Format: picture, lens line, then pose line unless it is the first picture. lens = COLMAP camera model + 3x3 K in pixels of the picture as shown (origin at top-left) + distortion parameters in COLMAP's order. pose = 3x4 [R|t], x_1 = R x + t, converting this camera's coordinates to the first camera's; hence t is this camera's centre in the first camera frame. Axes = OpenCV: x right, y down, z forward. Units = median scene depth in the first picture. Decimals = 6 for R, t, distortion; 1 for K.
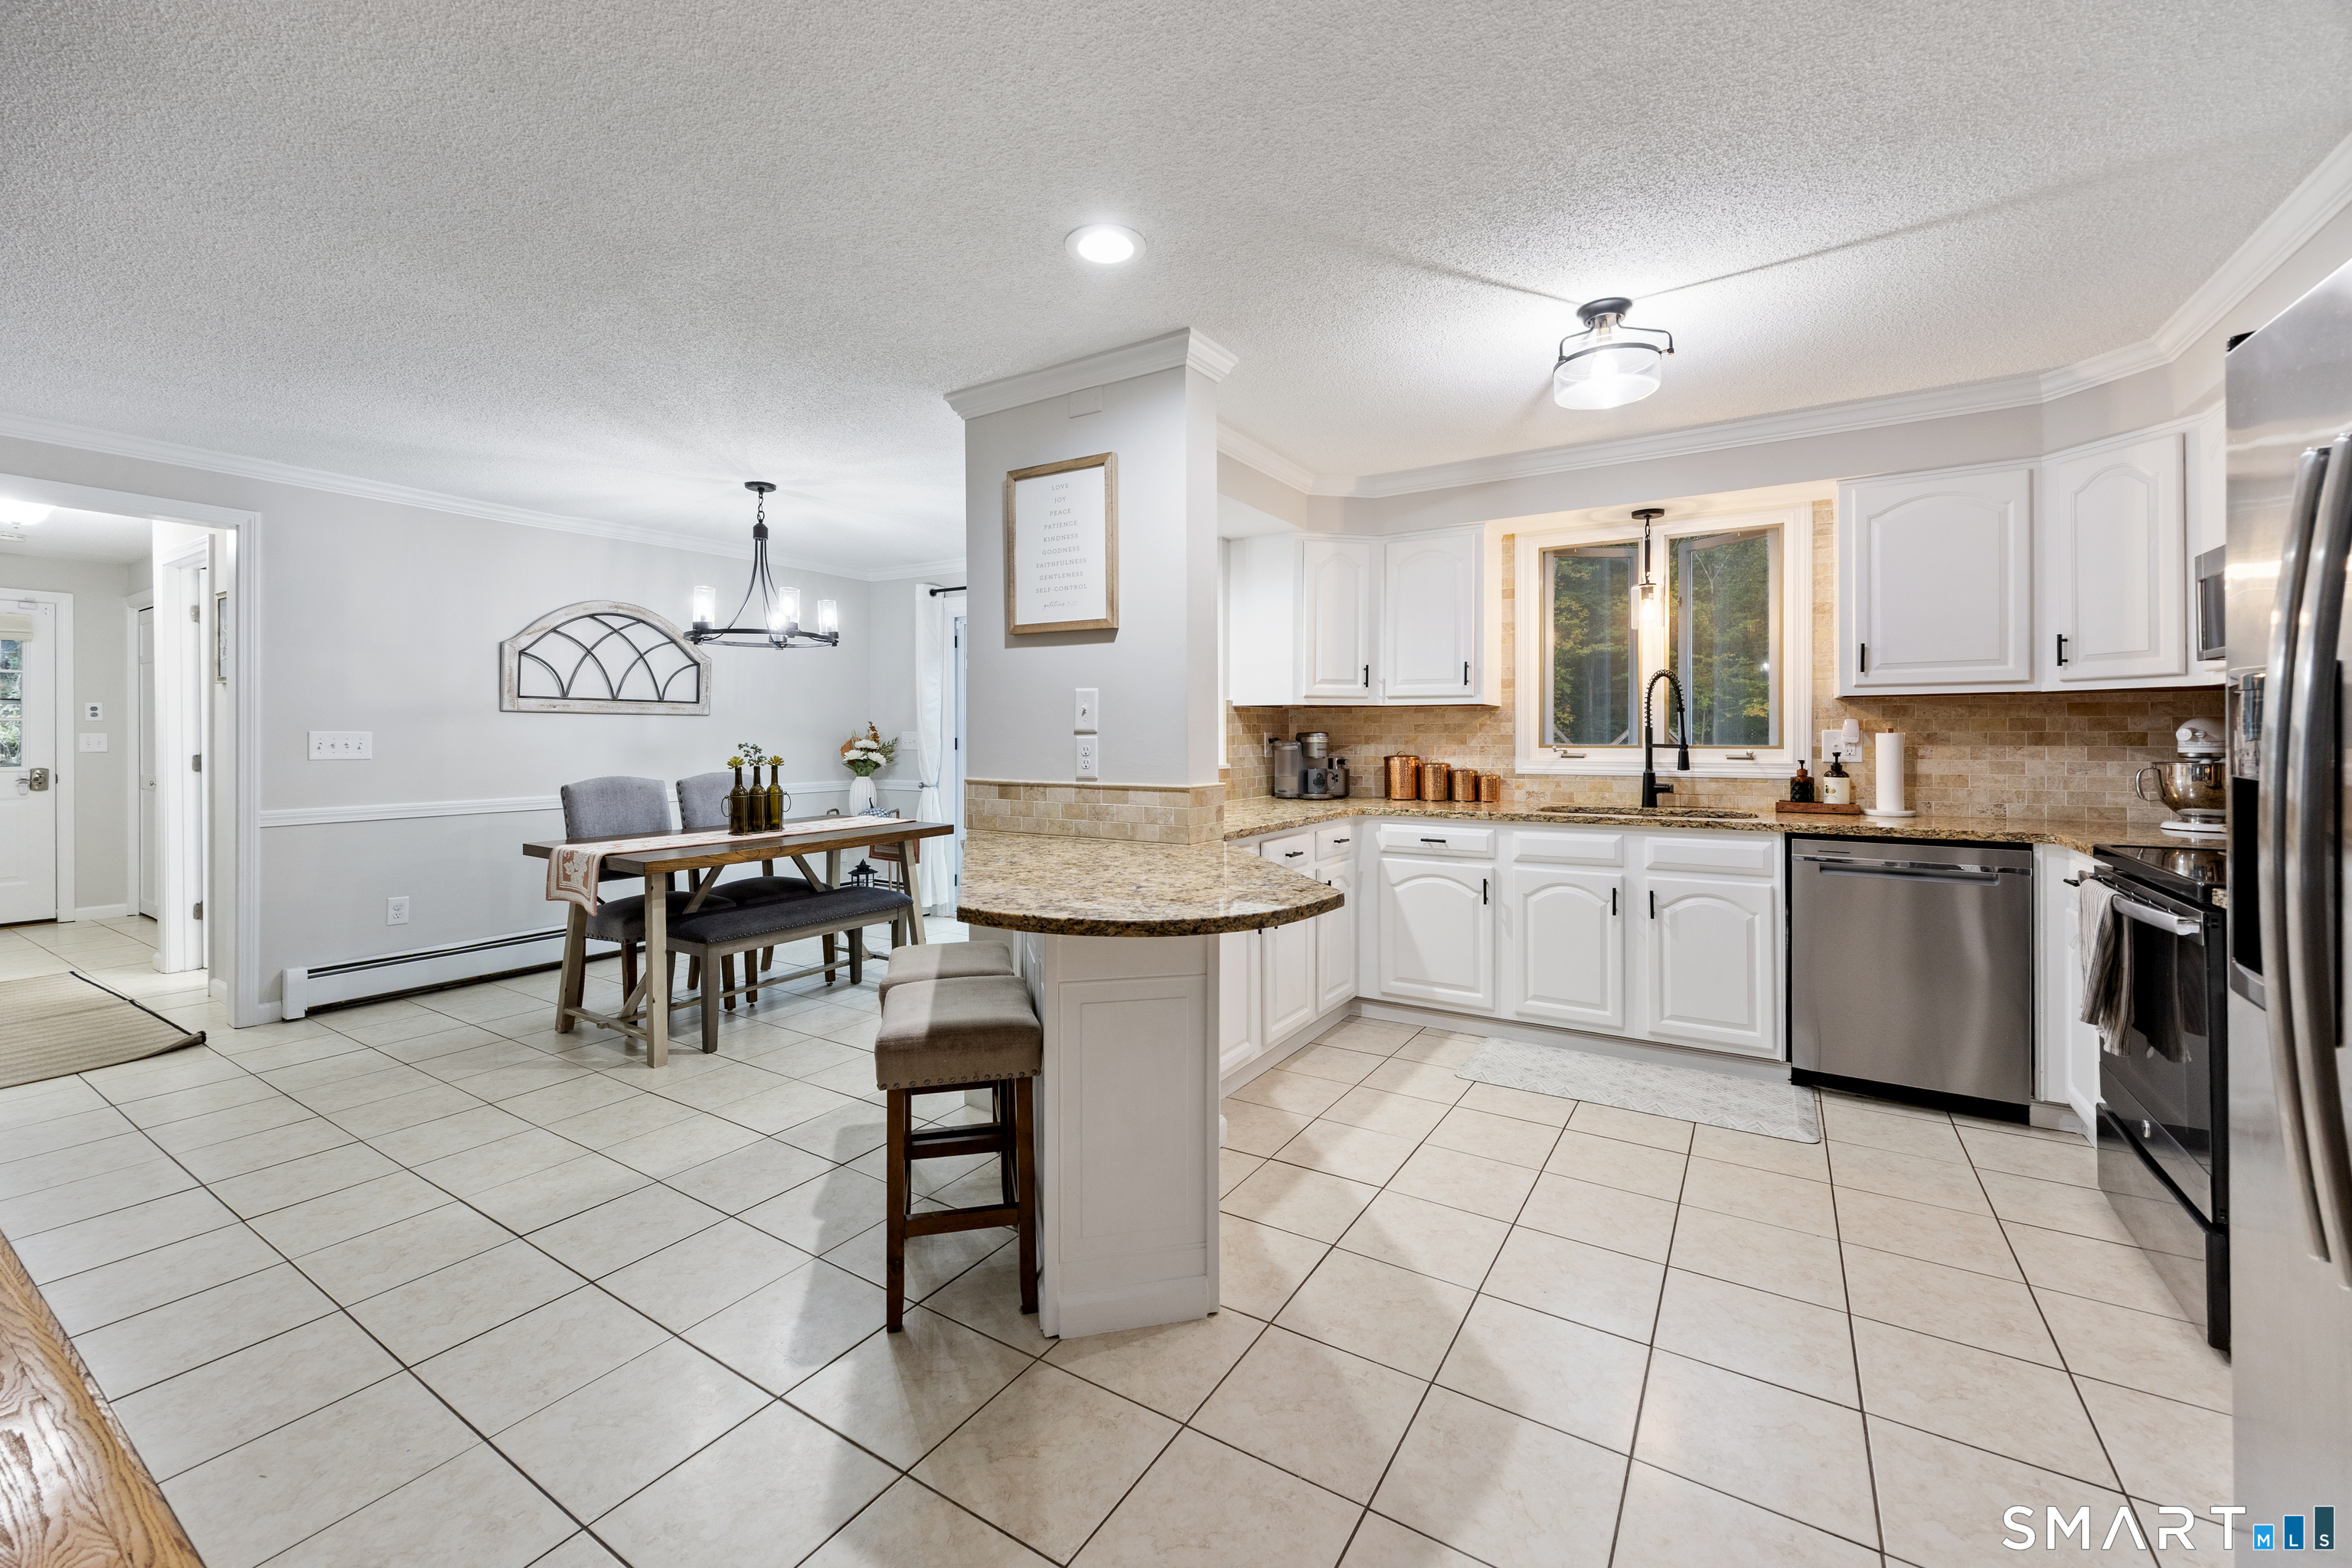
lens RADIAL K [[944.8, 0, 1177.2], [0, 944.8, 742.1], [0, 0, 1]] dist [0.002165, 0.000145]
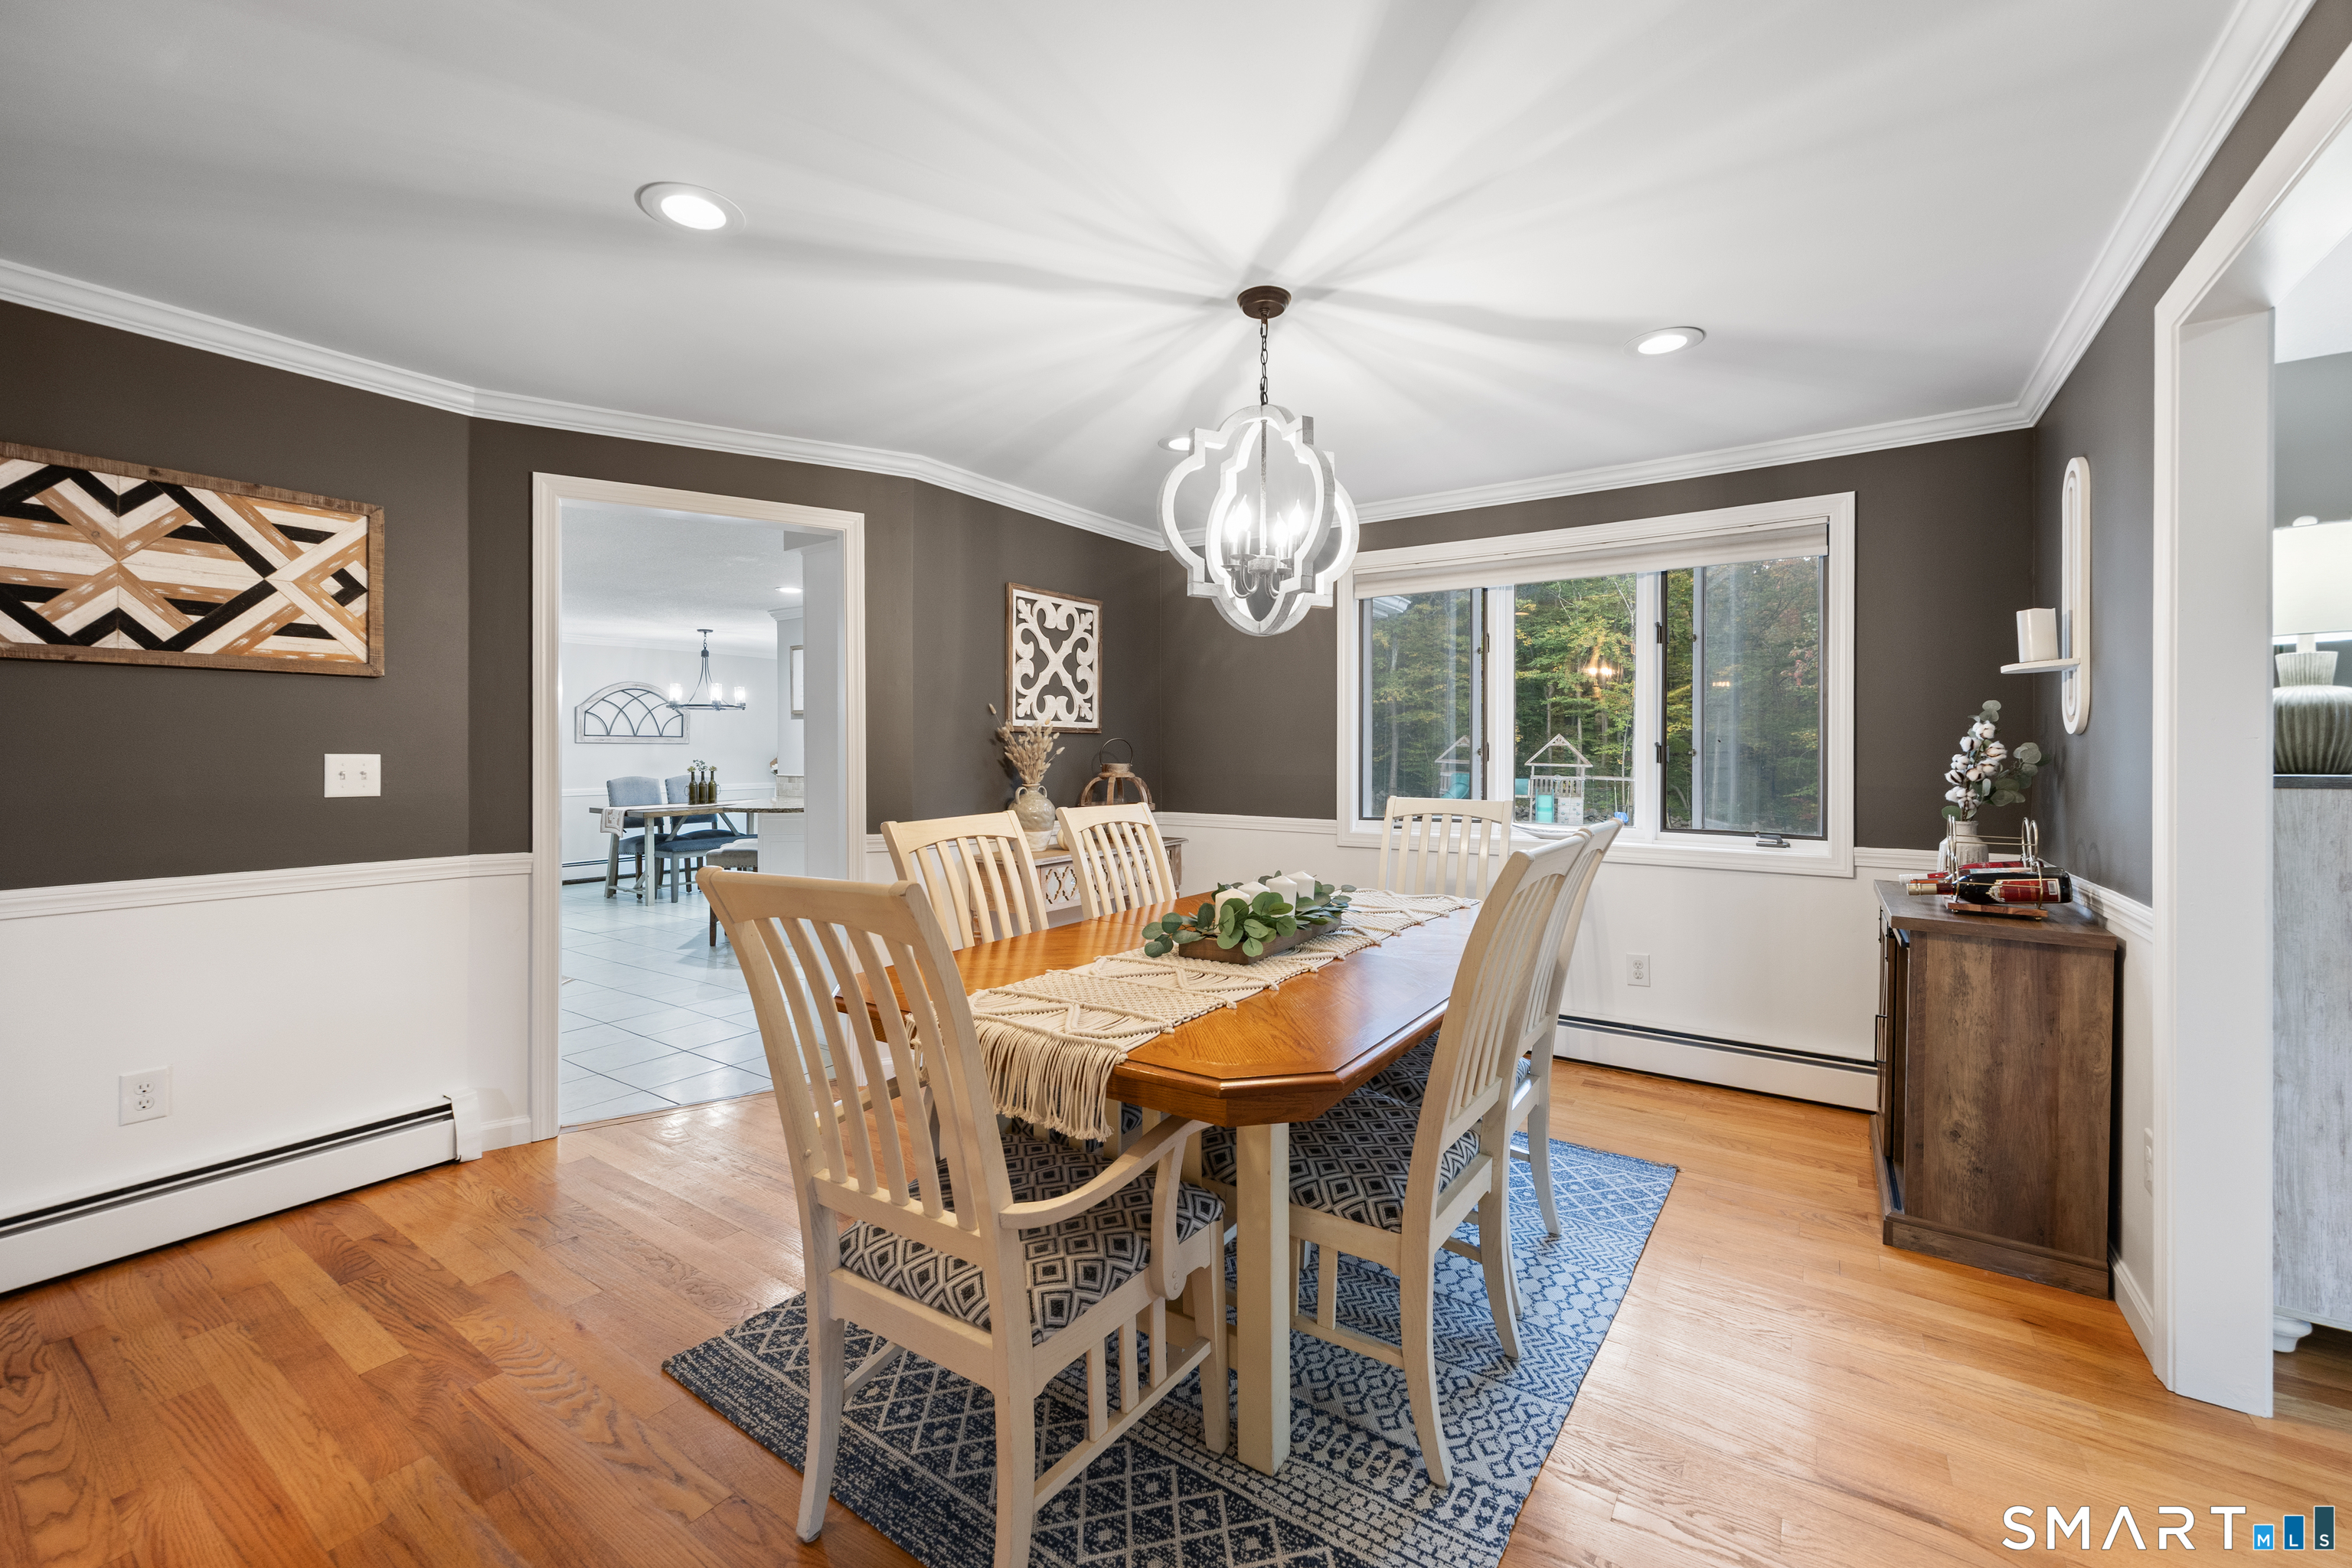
lens RADIAL K [[944.8, 0, 1173.5], [0, 944.8, 766.3], [0, 0, 1]] dist [0.002165, 0.000145]
pose [[0.999530, 0.002960, -0.030526, 0.592583], [-0.002916, 0.999995, 0.001486, 0.009442], [0.030530, -0.001397, 0.999533, -0.938490]]
